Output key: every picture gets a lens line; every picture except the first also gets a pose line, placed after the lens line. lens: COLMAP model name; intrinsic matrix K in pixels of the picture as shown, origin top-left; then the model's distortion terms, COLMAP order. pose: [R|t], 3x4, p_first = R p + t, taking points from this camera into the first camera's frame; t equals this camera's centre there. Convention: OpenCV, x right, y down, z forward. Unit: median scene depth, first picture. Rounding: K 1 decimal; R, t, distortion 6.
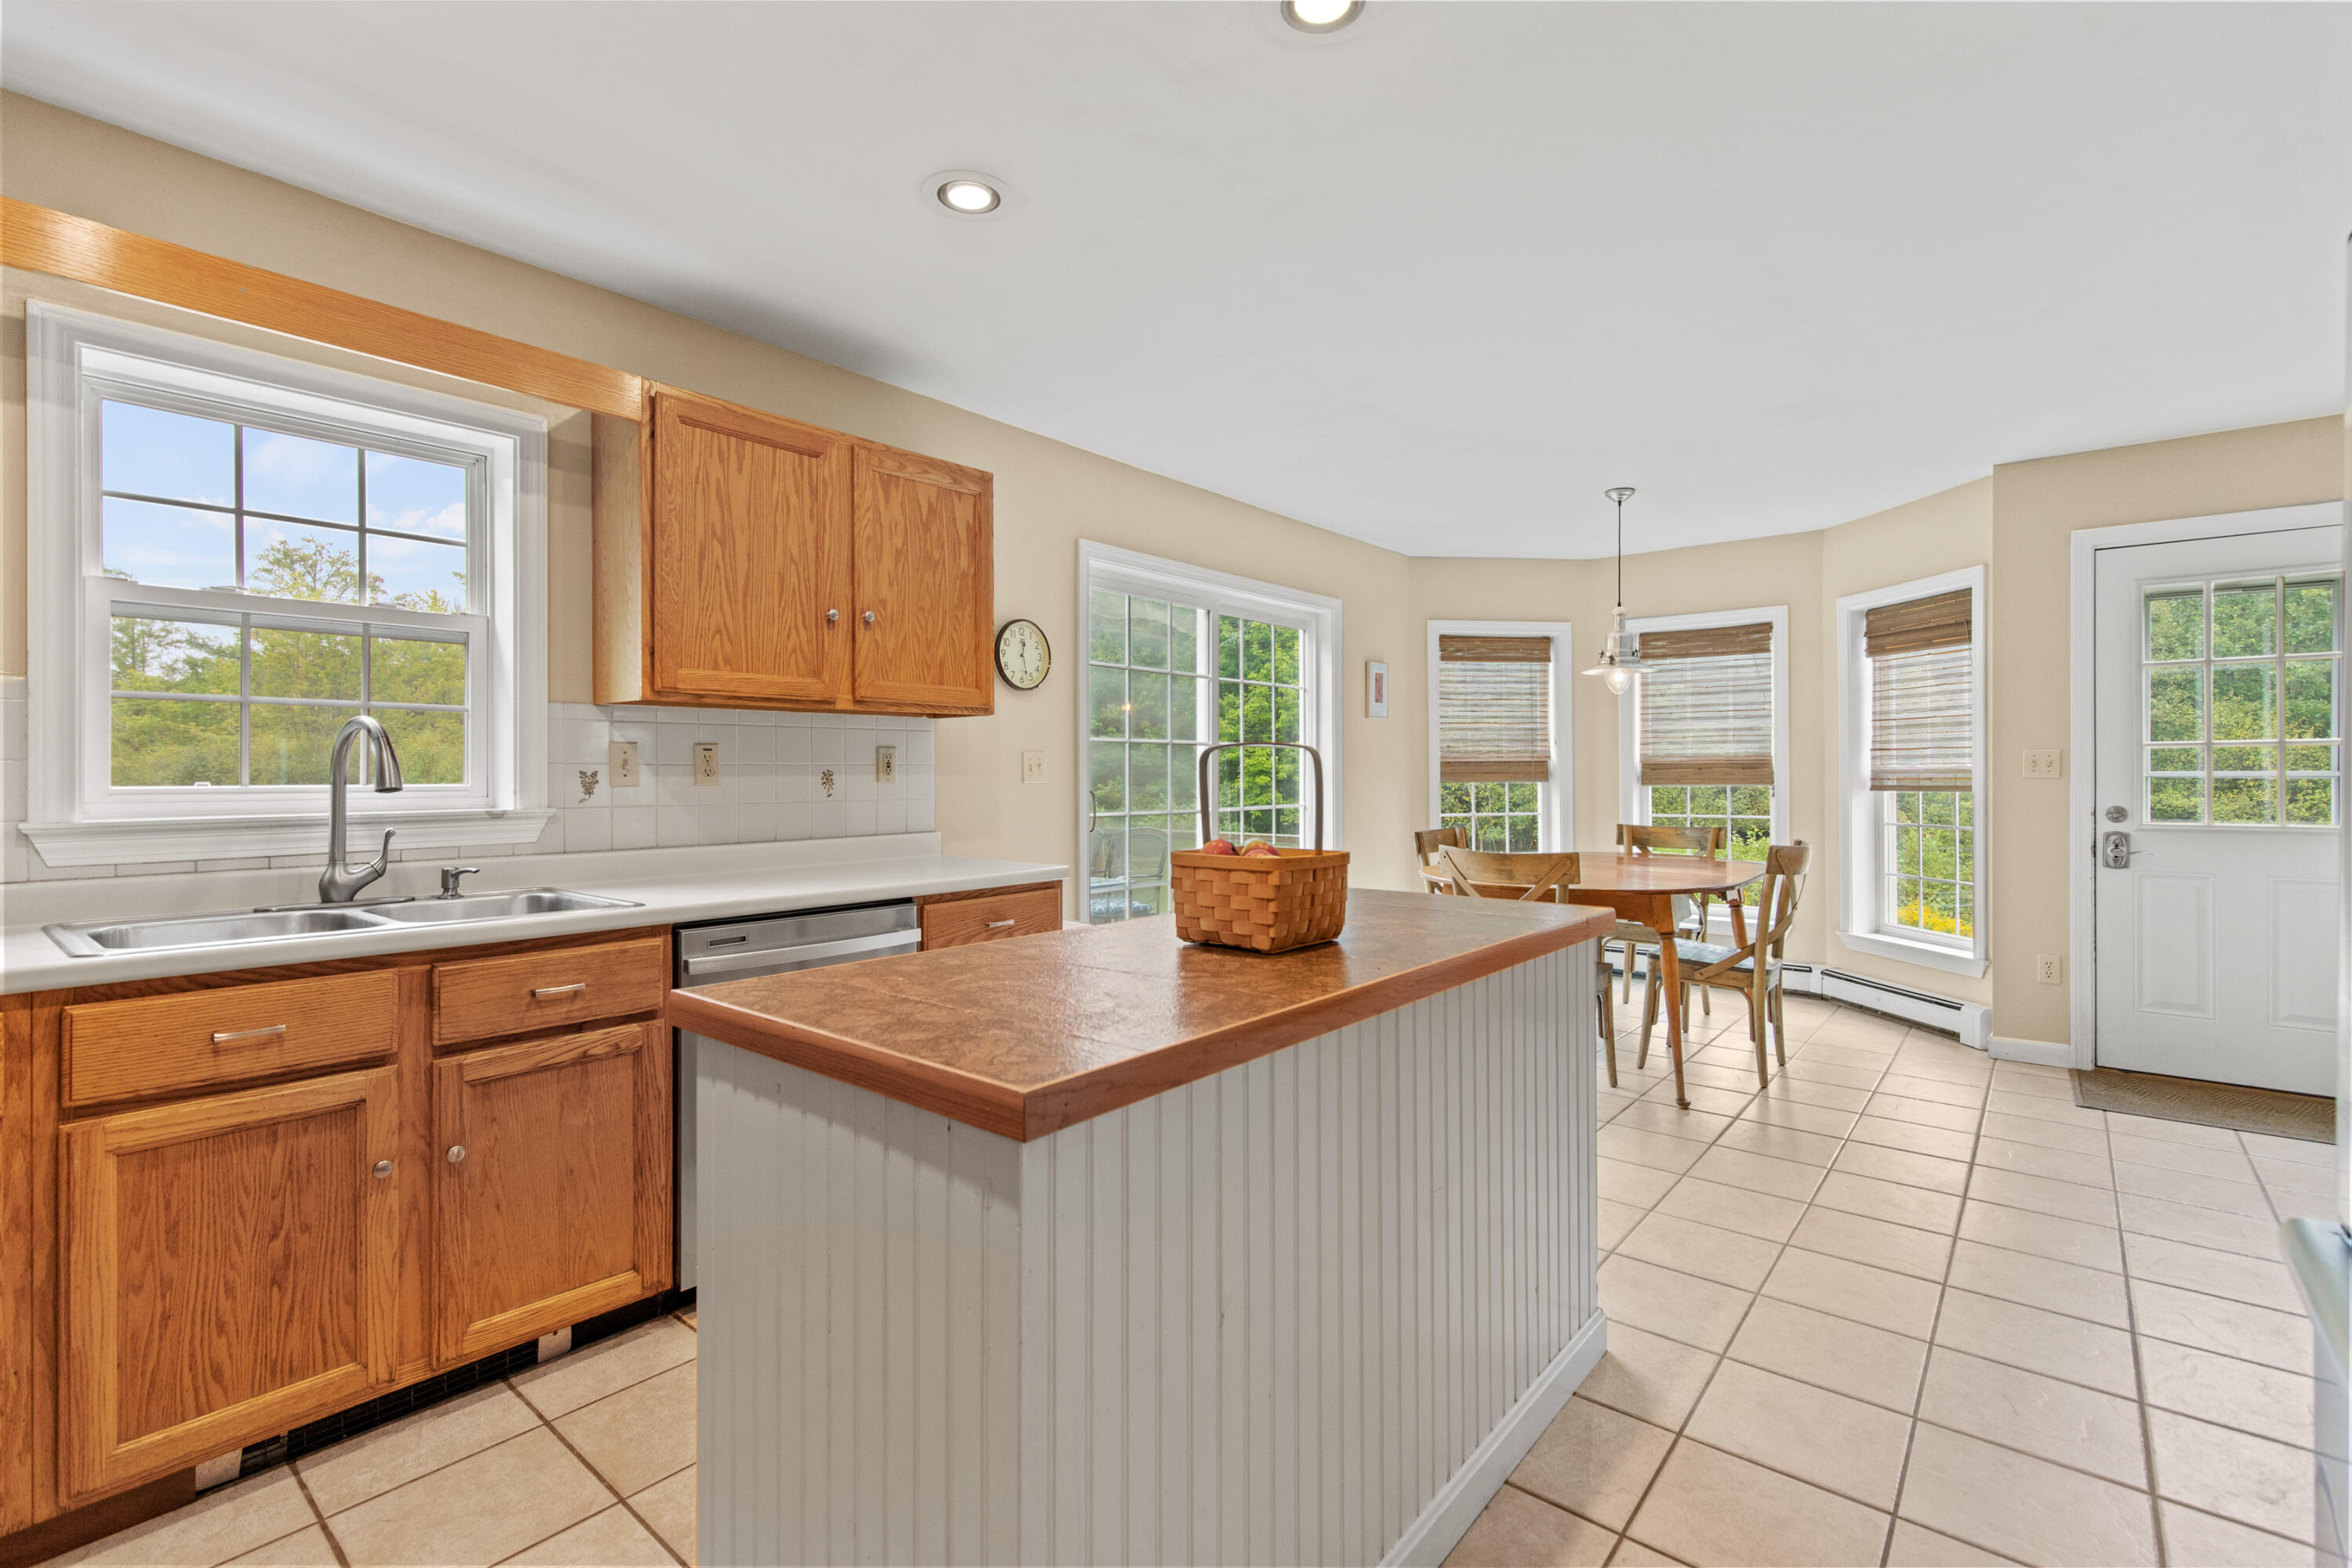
lens RADIAL K [[1050.7, 0, 1188.1], [0, 1050.7, 768.6], [0, 0, 1]] dist [0.006811, -0.000205]
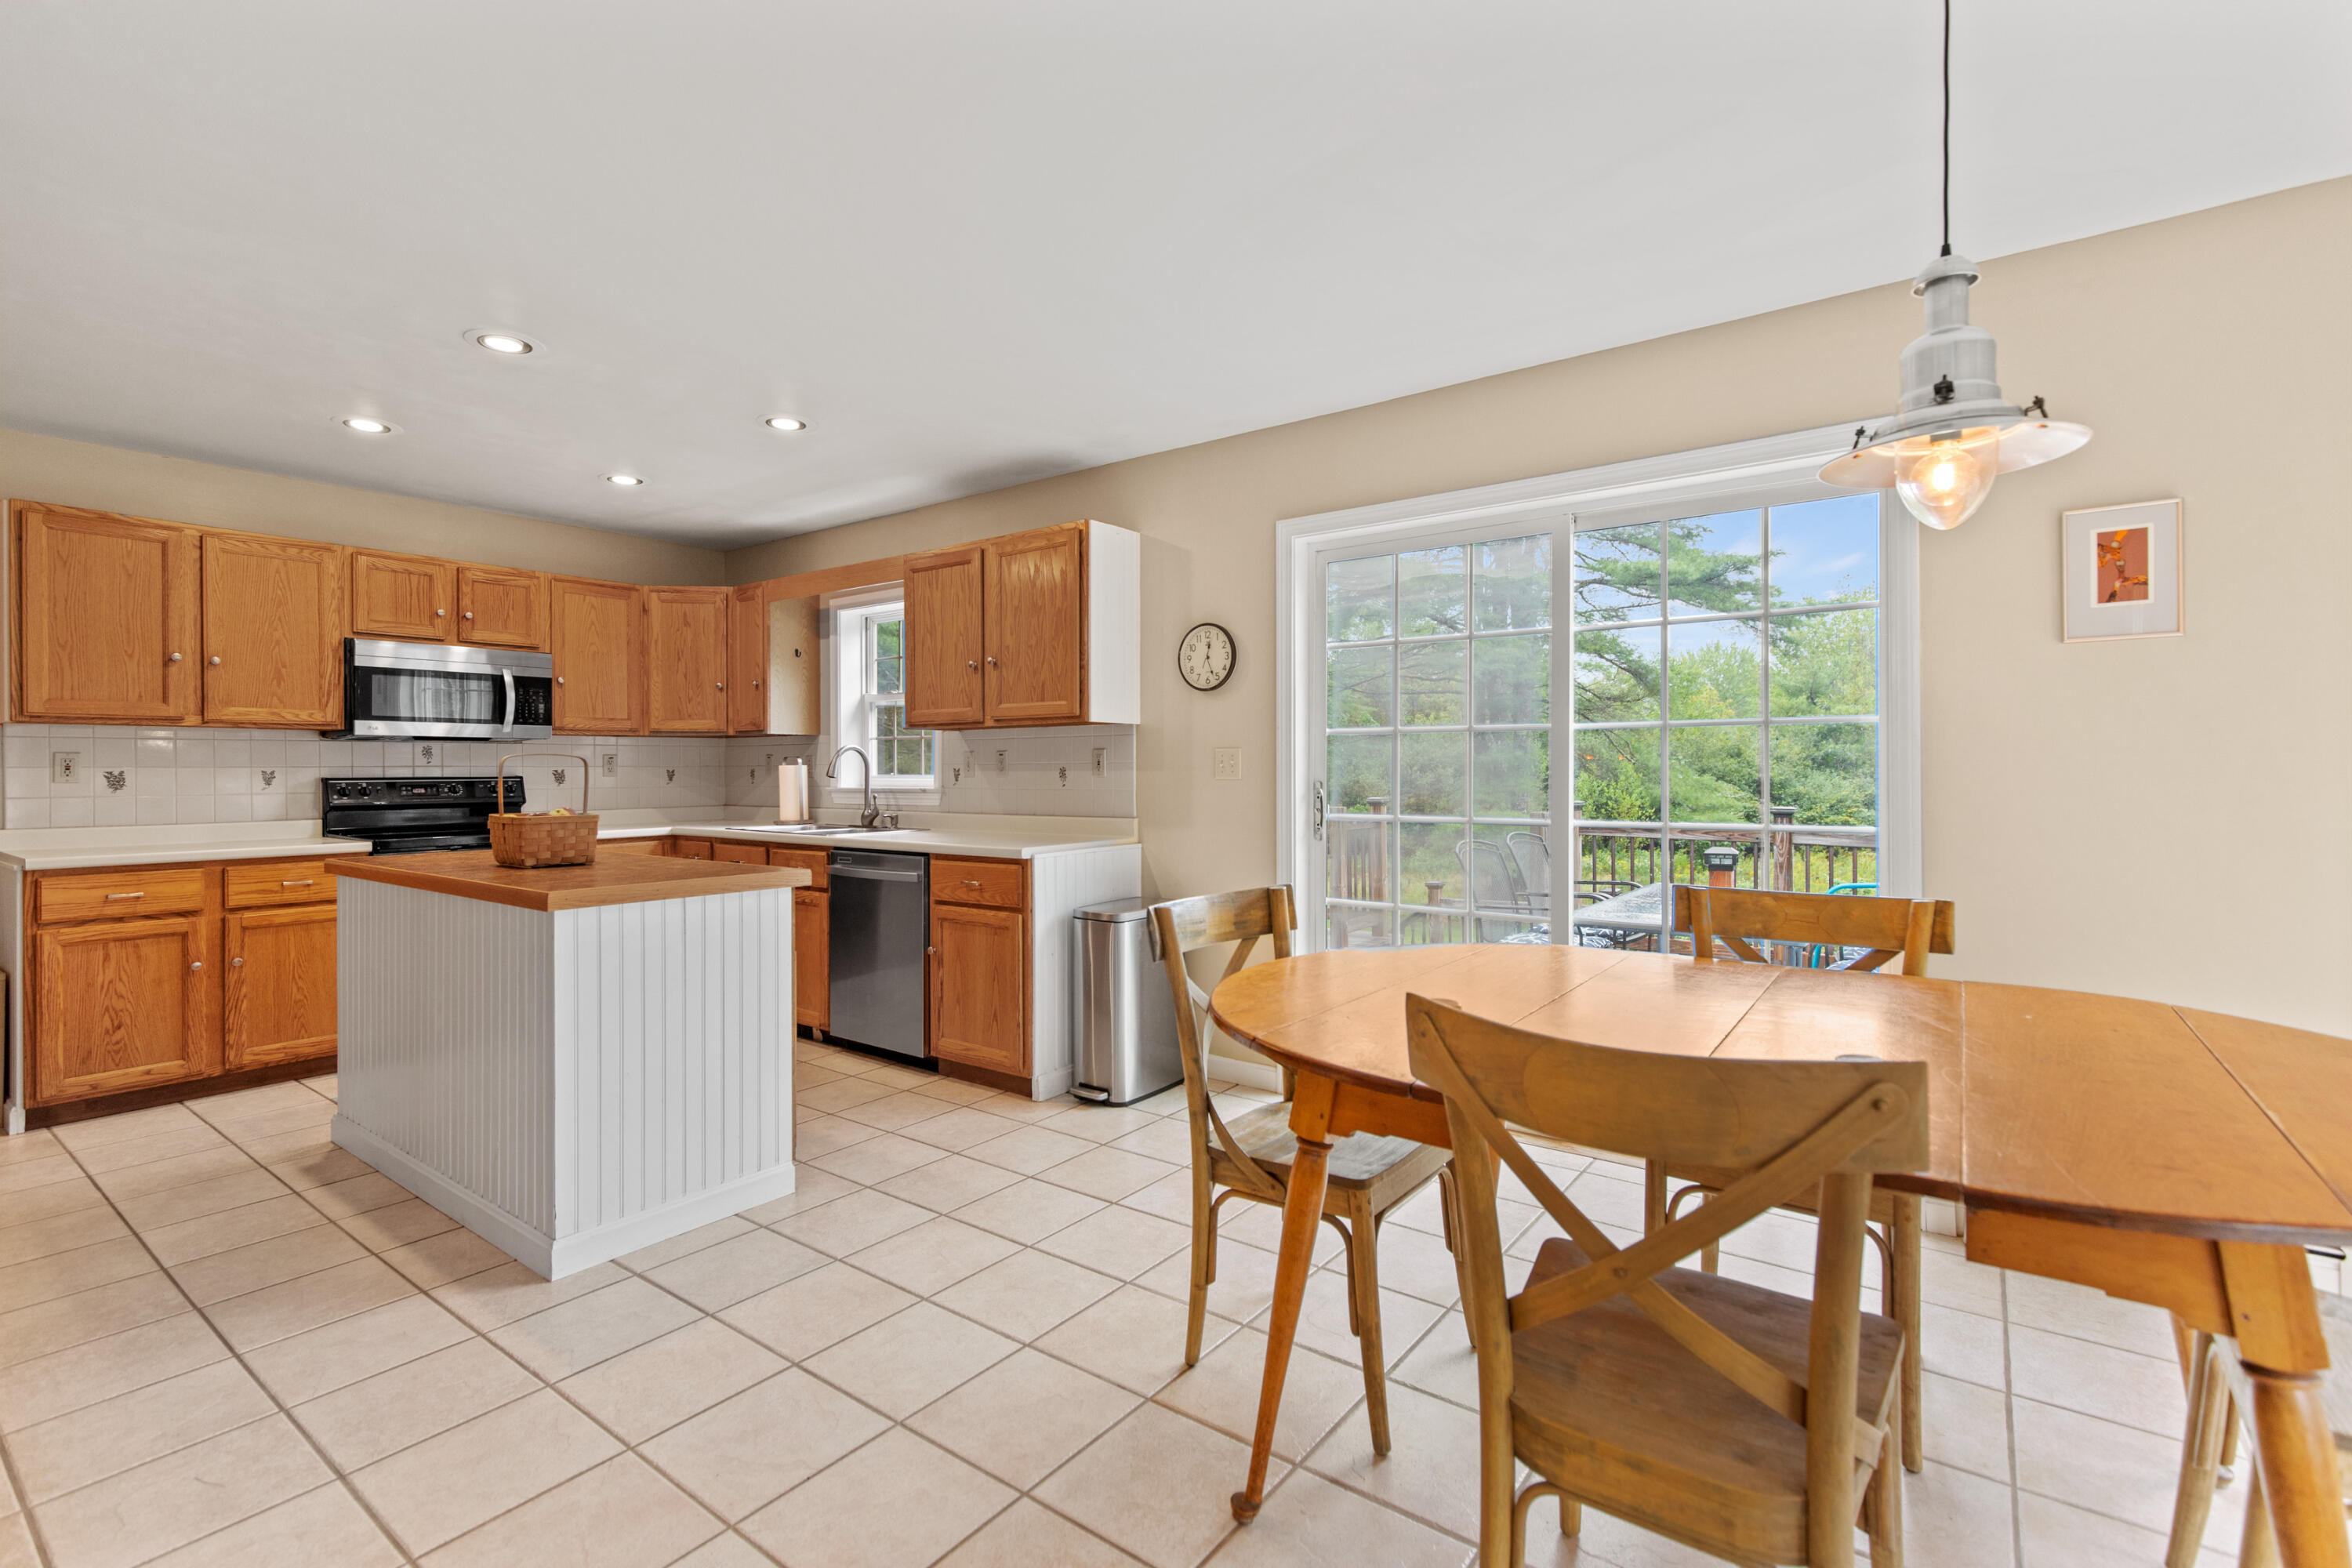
lens RADIAL K [[1050.7, 0, 1188.1], [0, 1050.7, 768.6], [0, 0, 1]] dist [0.006811, -0.000205]
pose [[0.051279, 0.001305, -0.998684, 0.674184], [0.006062, 0.999980, 0.001618, 0.001305], [0.998666, -0.006137, 0.051270, 0.701394]]
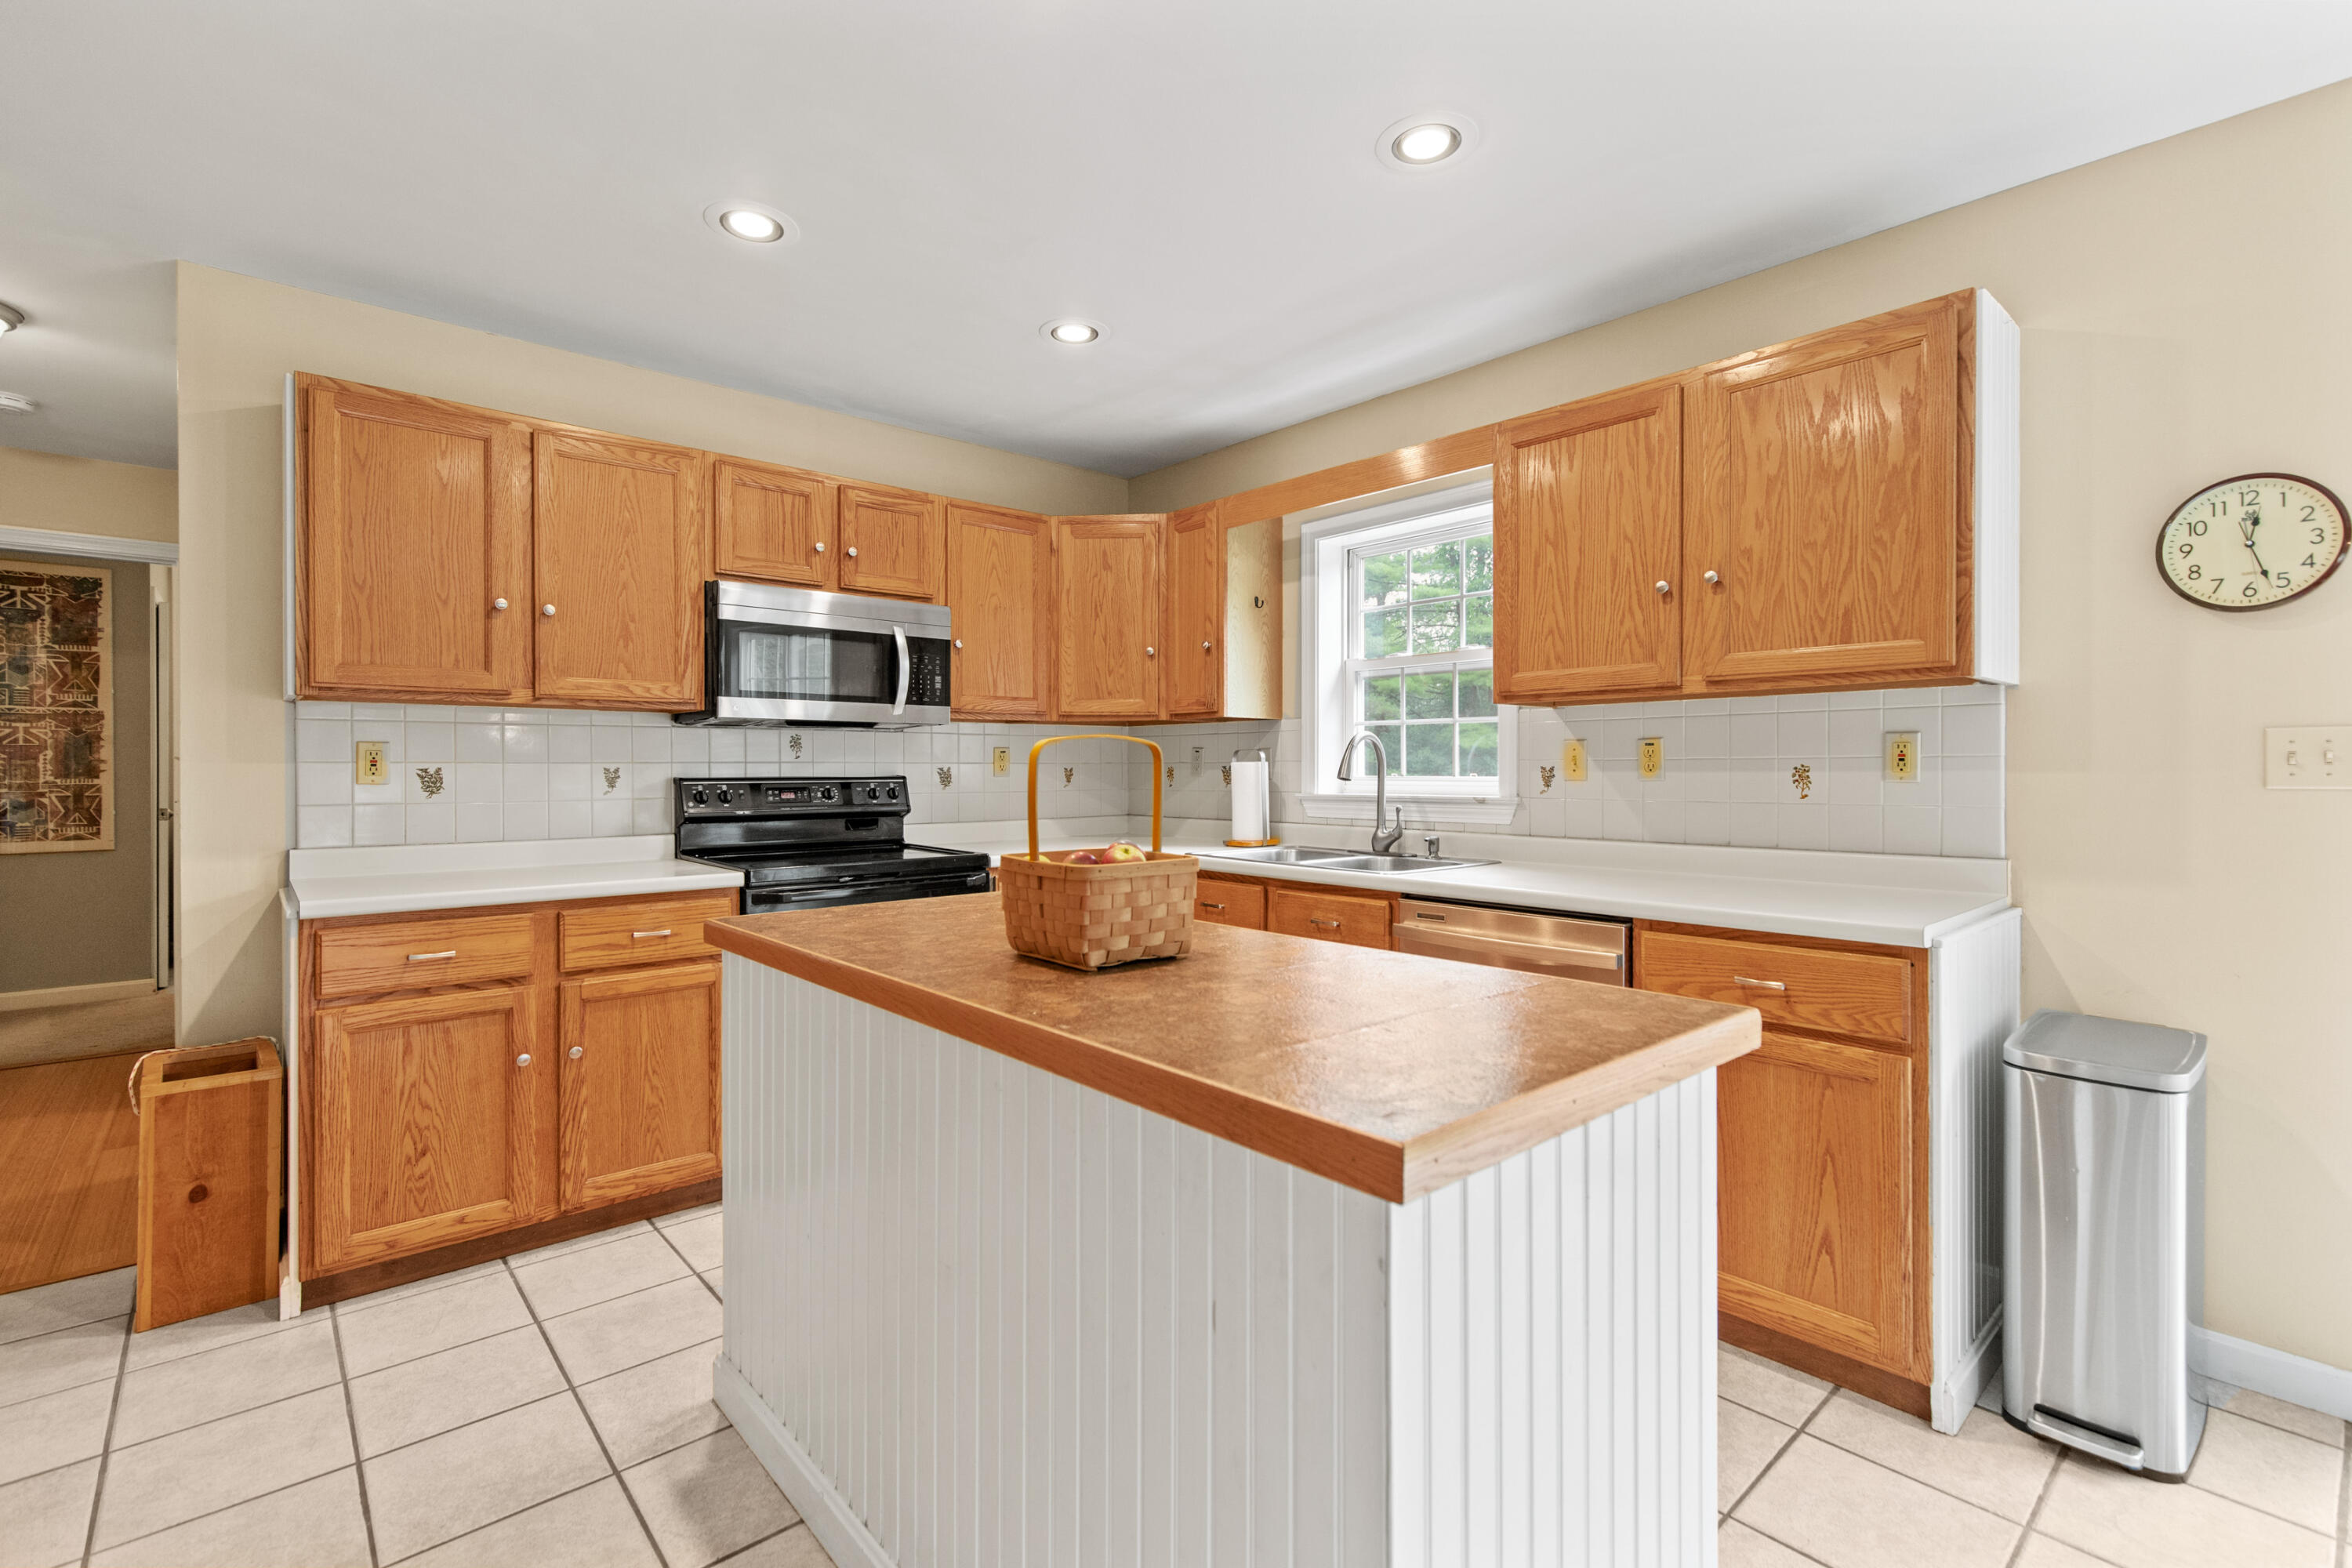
lens RADIAL K [[1050.7, 0, 1188.1], [0, 1050.7, 768.6], [0, 0, 1]] dist [0.006811, -0.000205]
pose [[-0.152346, 0.002180, -0.988325, 0.333732], [0.004228, 0.999990, 0.001554, 0.000618], [0.988318, -0.003942, -0.152354, 0.423483]]
